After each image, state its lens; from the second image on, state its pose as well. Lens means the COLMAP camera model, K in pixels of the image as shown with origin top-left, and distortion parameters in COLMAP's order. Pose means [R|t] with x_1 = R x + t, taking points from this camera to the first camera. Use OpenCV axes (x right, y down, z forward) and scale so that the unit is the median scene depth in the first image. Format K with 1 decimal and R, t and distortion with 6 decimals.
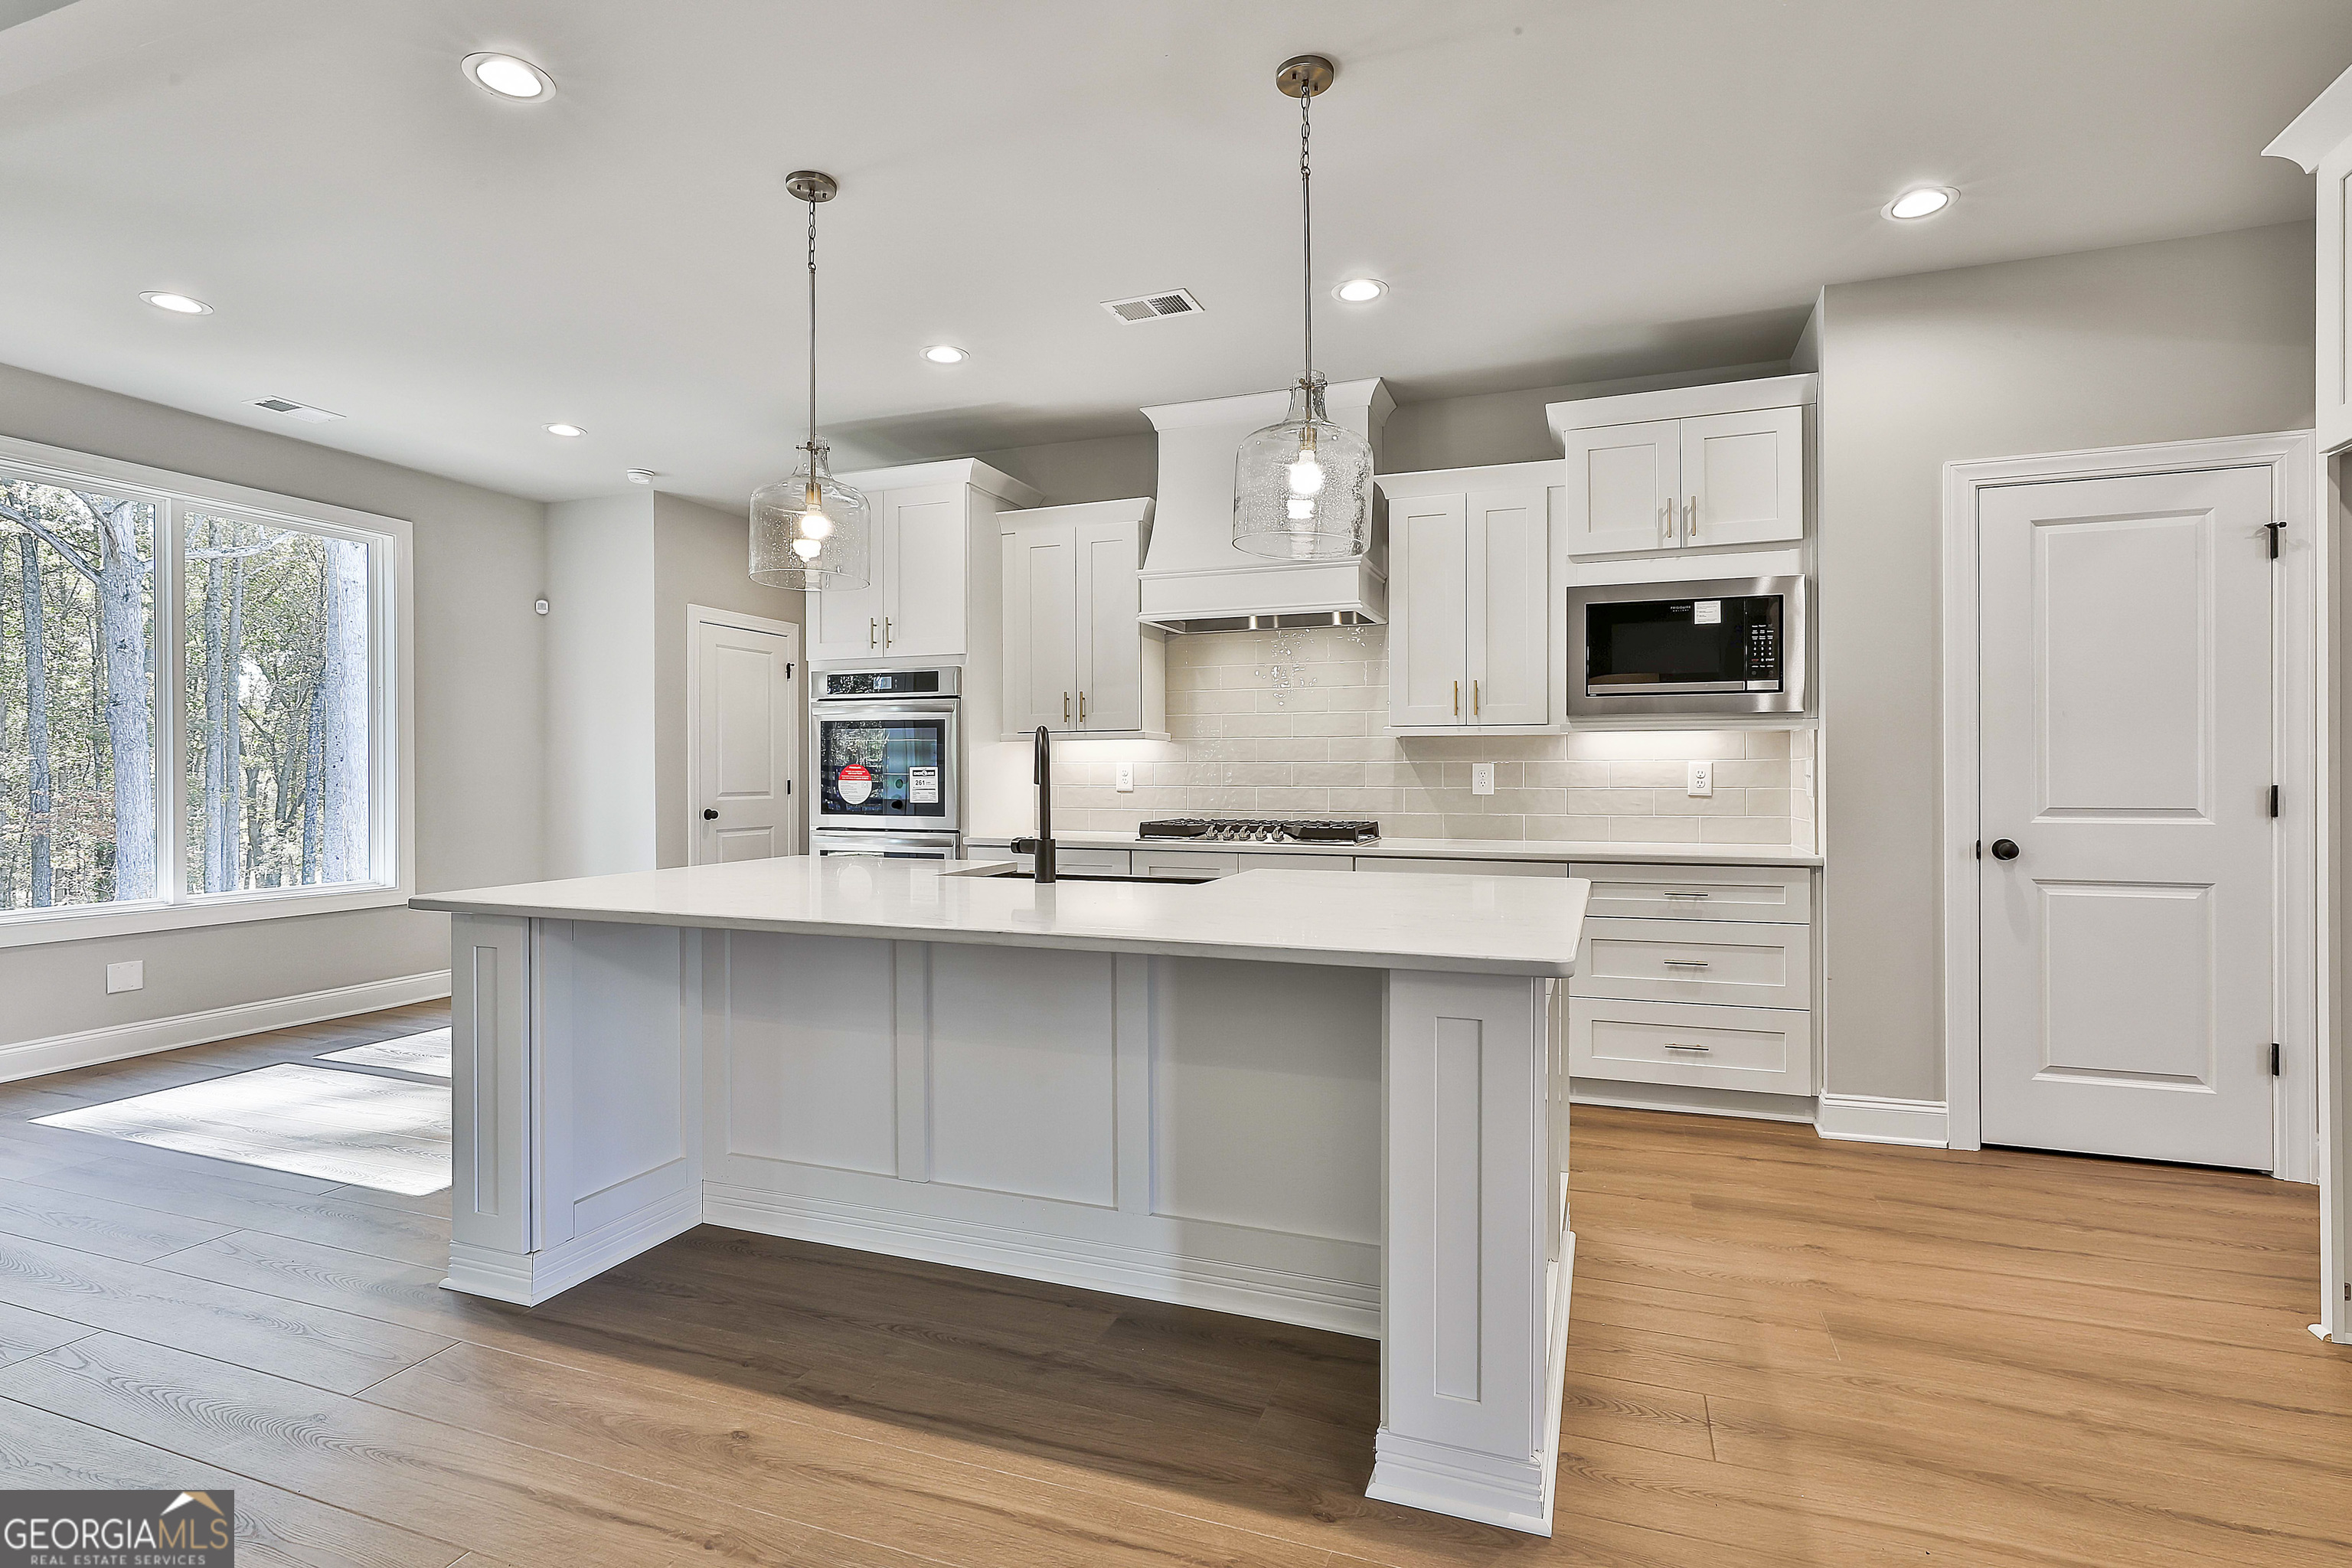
lens RADIAL K [[1142.5, 0, 1181.7], [0, 1142.5, 781.9], [0, 0, 1]] dist [-0.003166, -0.000322]
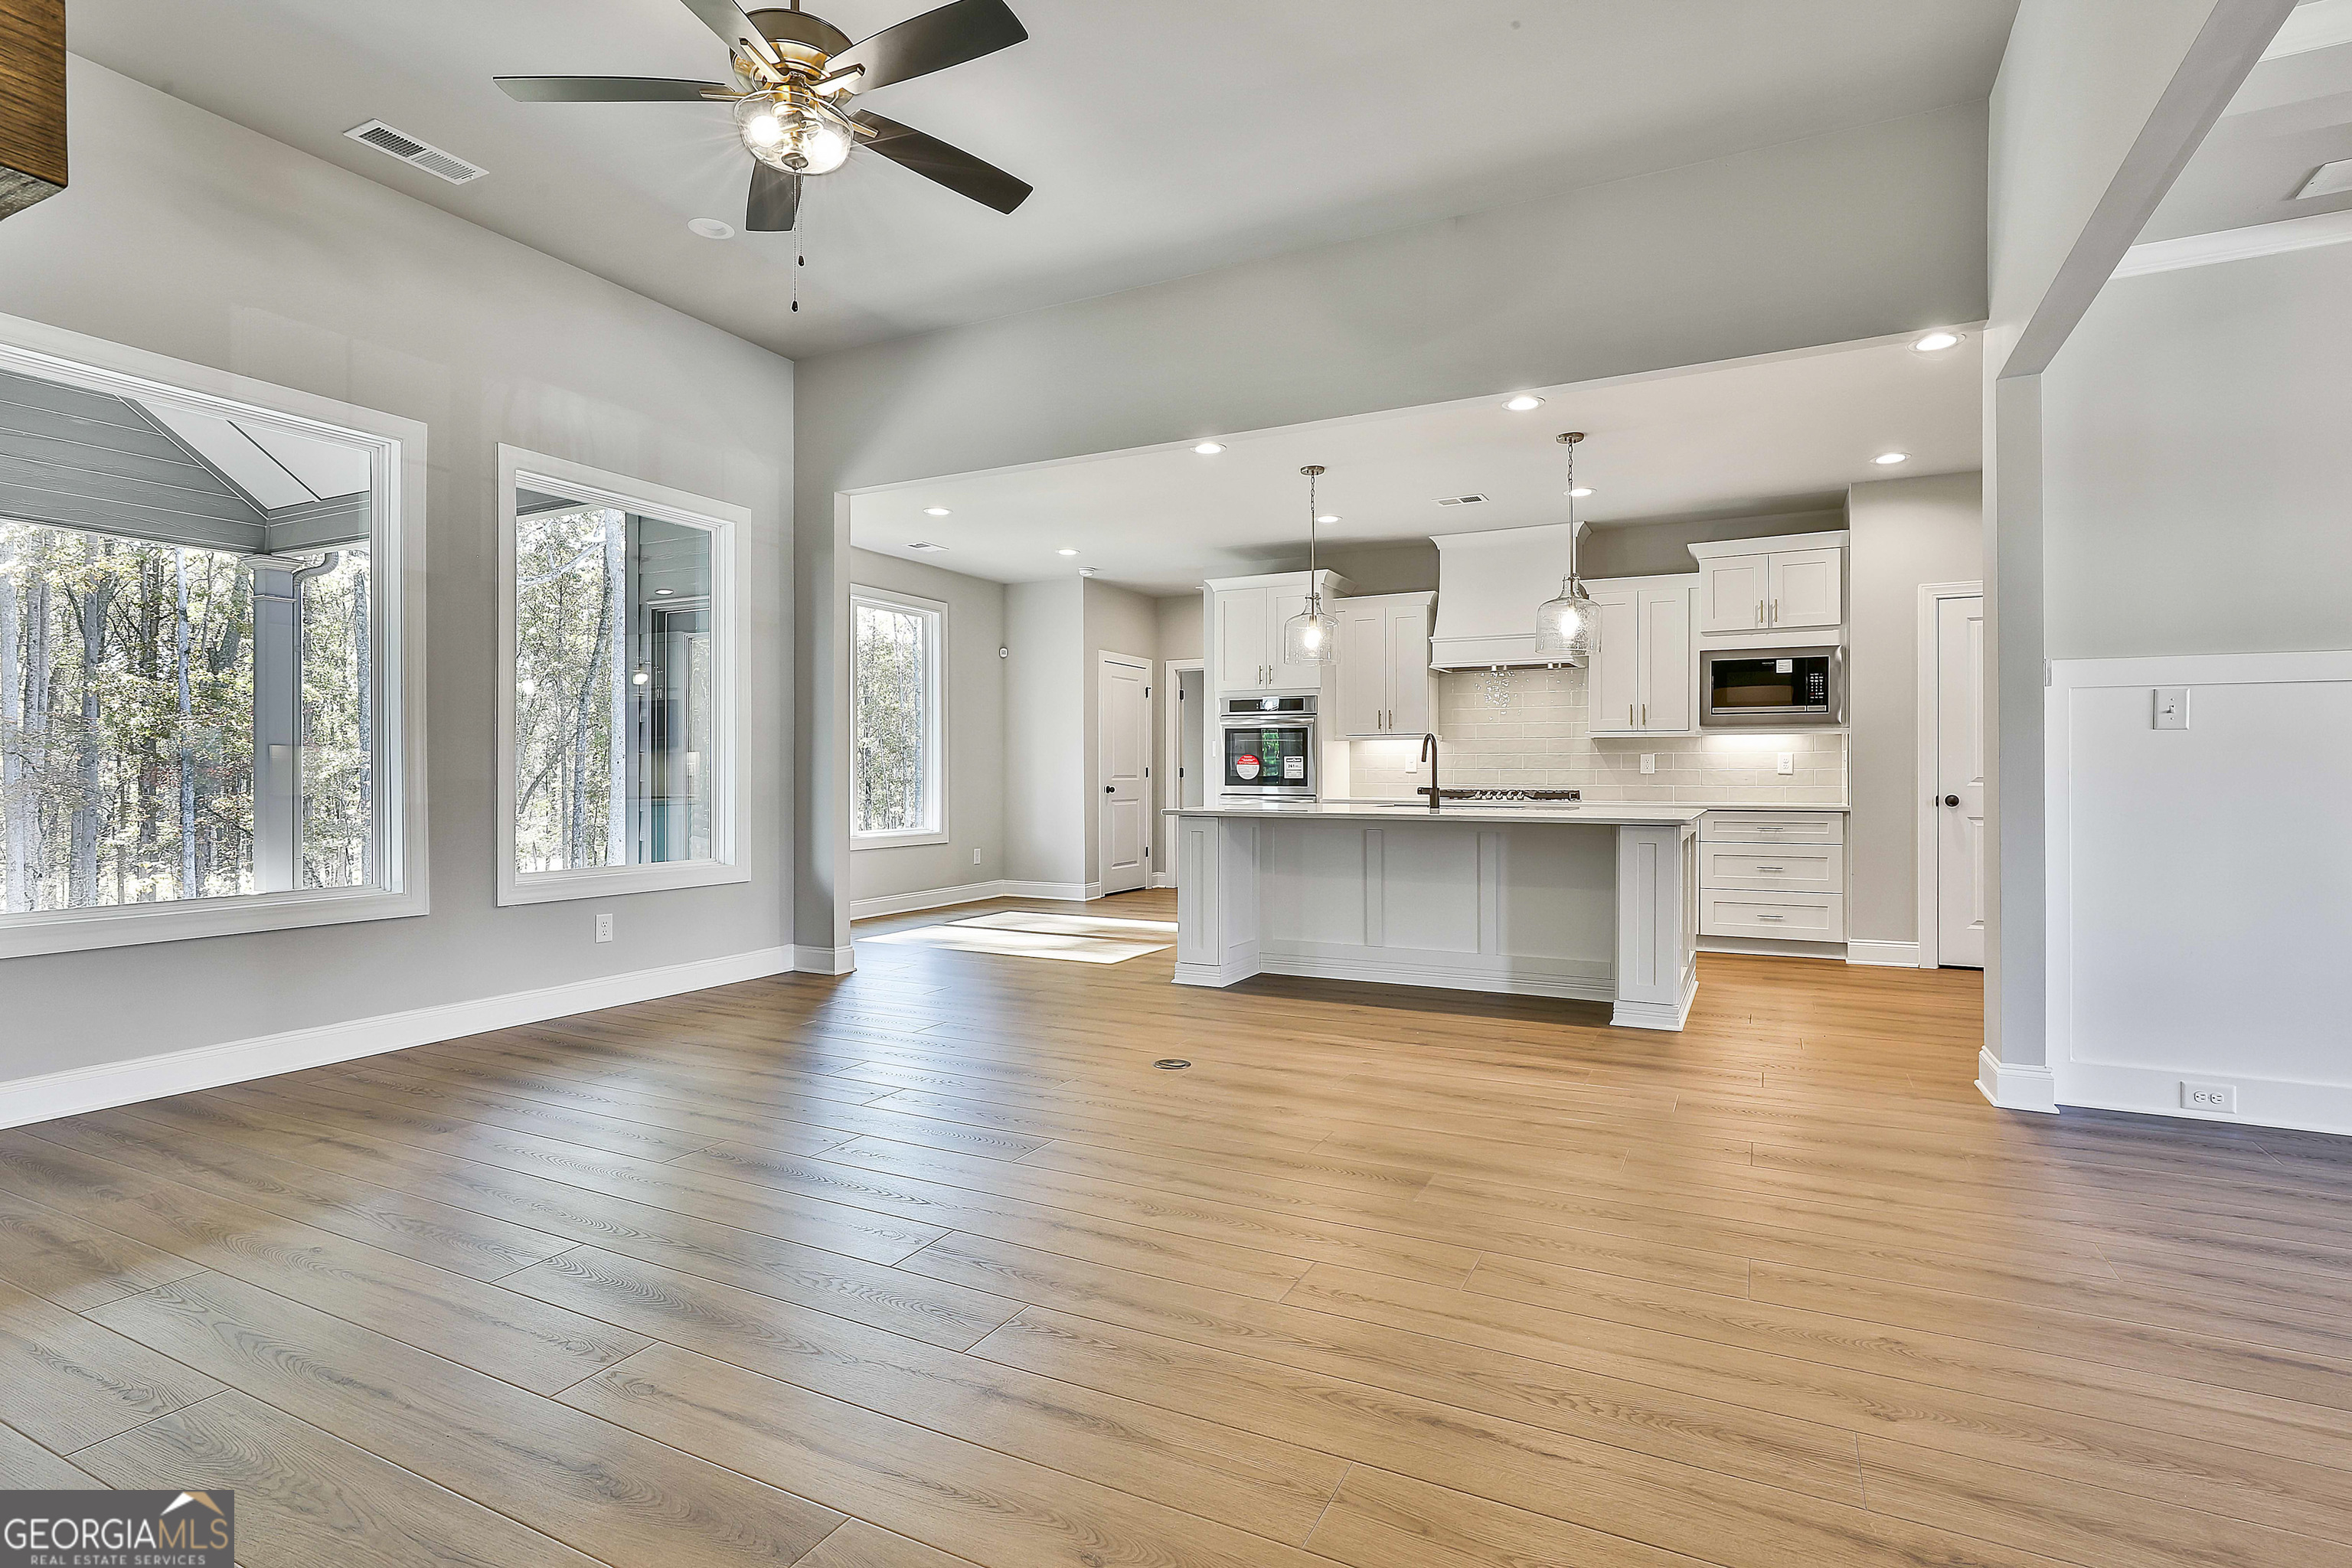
lens RADIAL K [[1146.5, 0, 1187.2], [0, 1146.5, 777.8], [0, 0, 1]] dist [-0.001204, -0.000784]
pose [[0.994228, 0.003036, -0.107242, -0.203389], [-0.003393, 0.999989, -0.003142, 0.023793], [0.107231, 0.003488, 0.994228, -0.664311]]
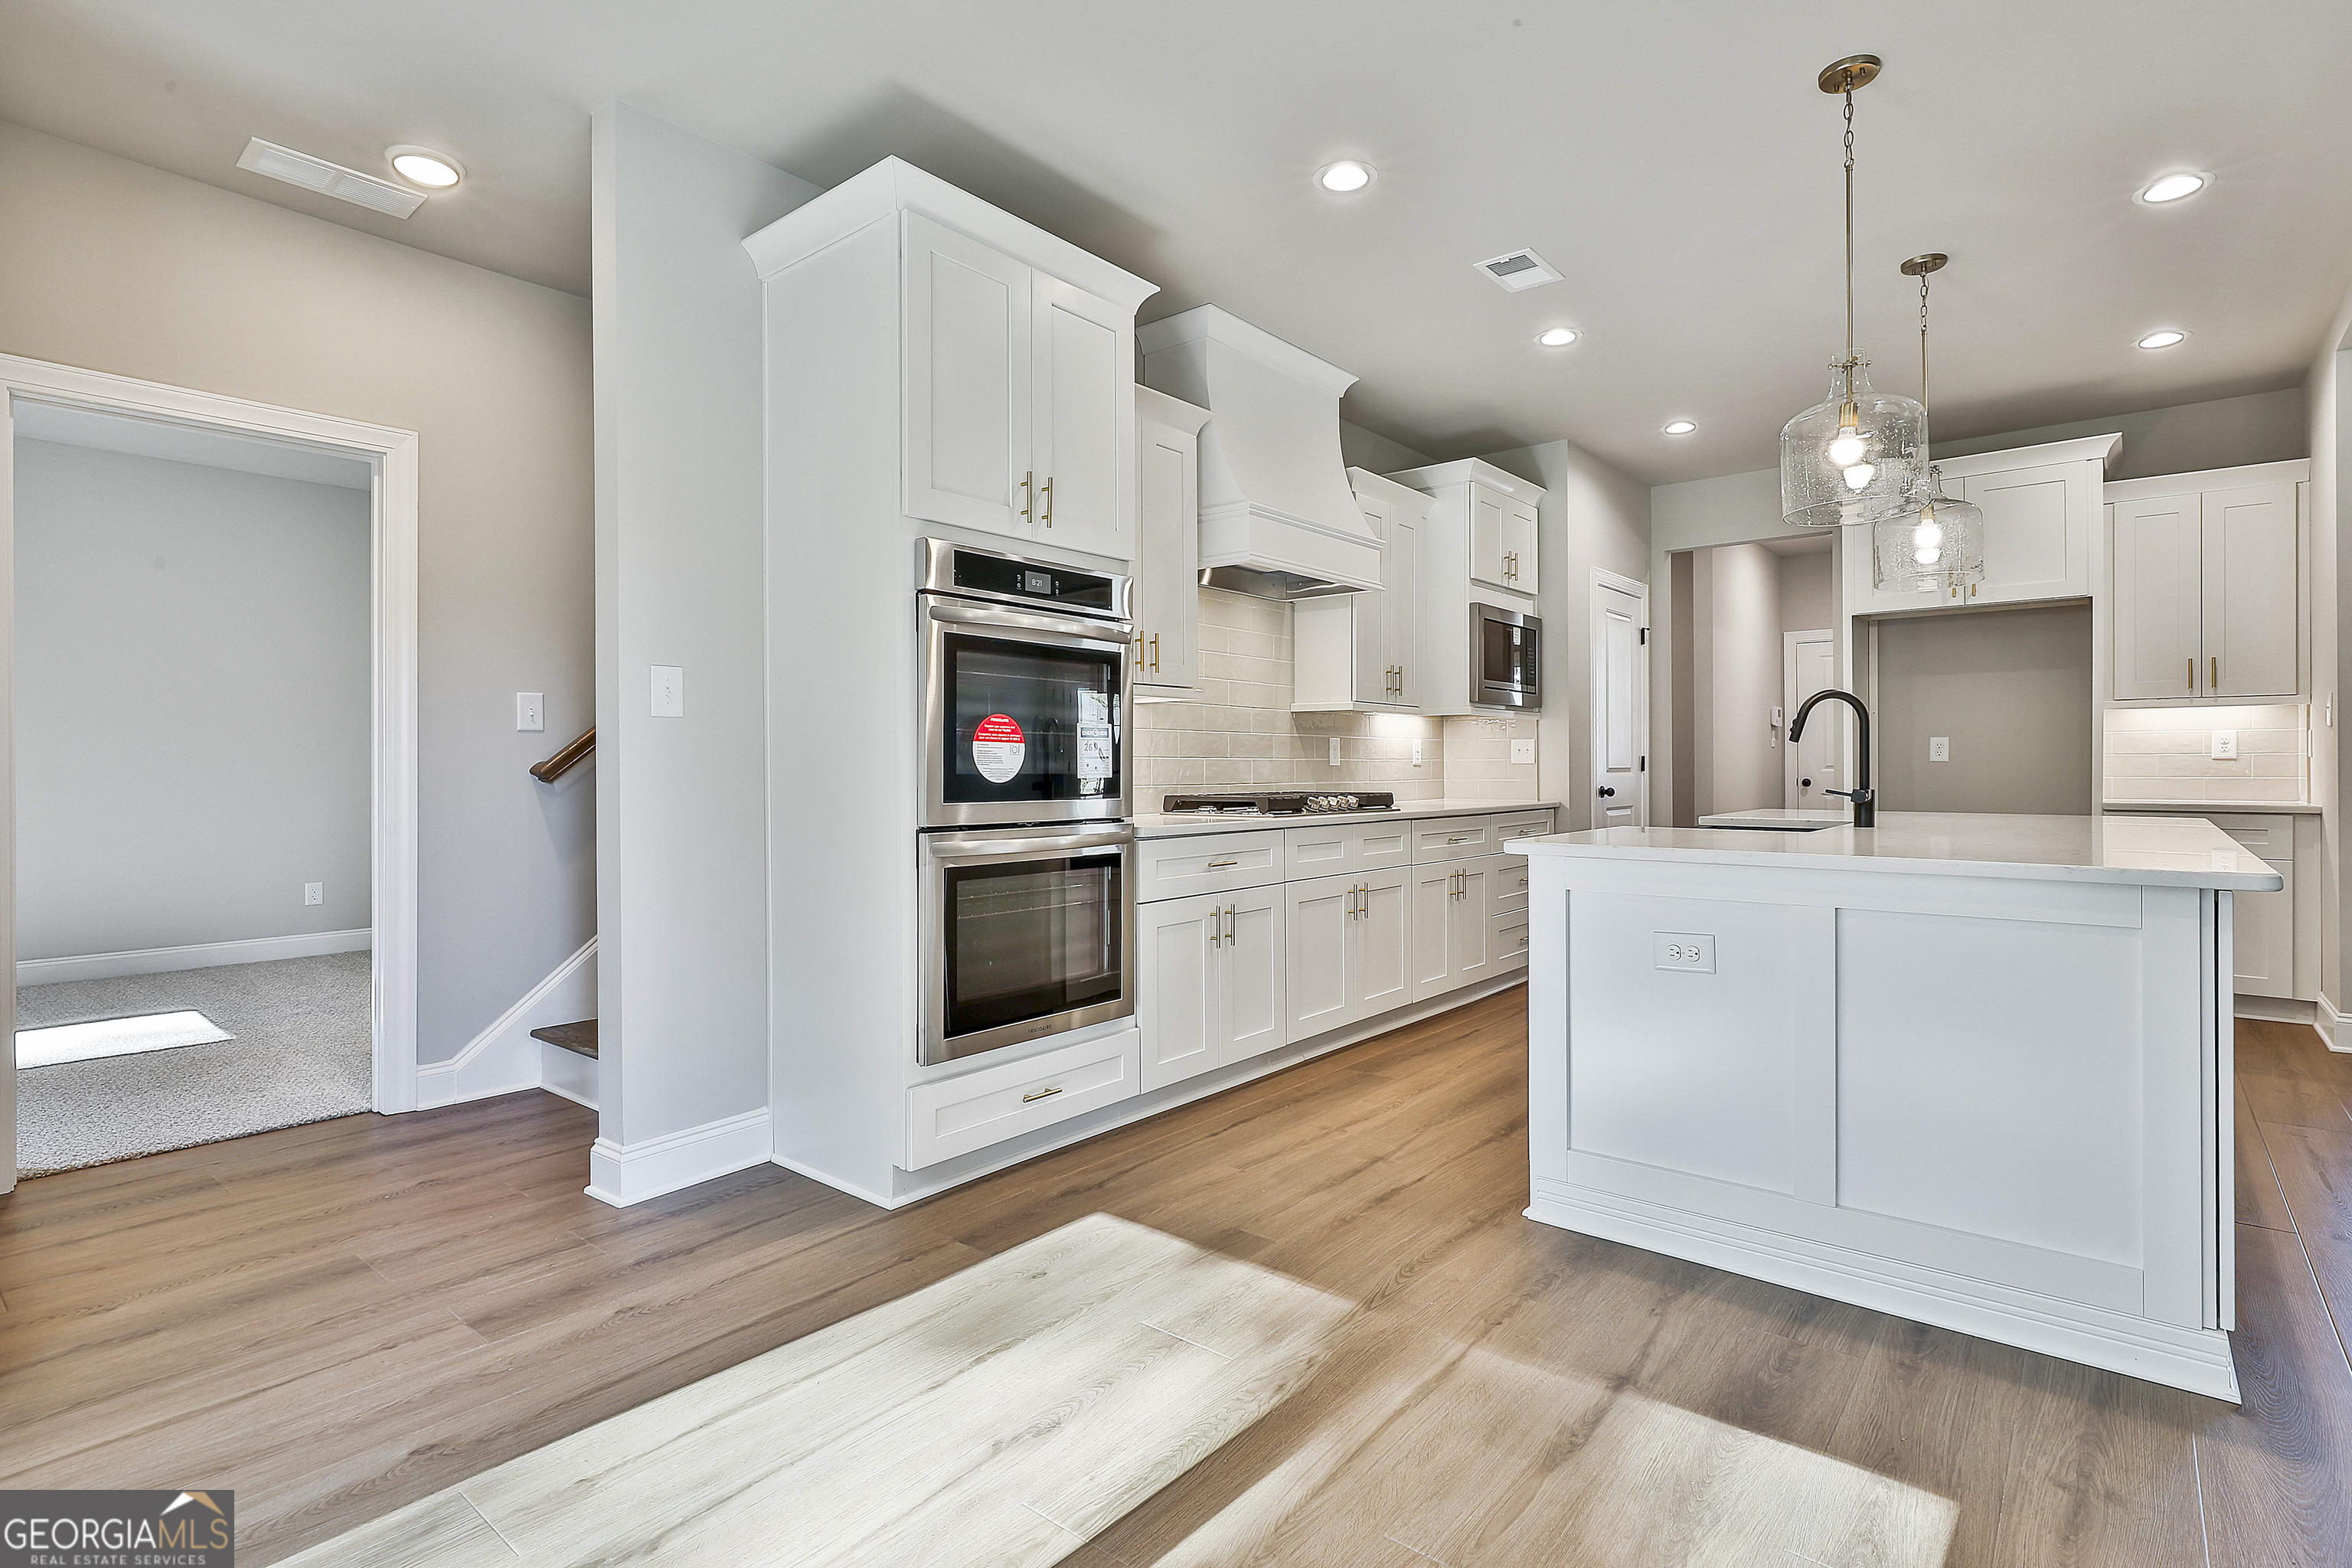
lens RADIAL K [[1150.1, 0, 1185.5], [0, 1150.1, 764.9], [0, 0, 1]] dist [0.000042, 0.000087]
pose [[0.317203, 0.001213, 0.948357, -0.839318], [0.008952, 0.999951, -0.004273, 0.014228], [-0.948315, 0.009845, 0.317176, 0.752917]]
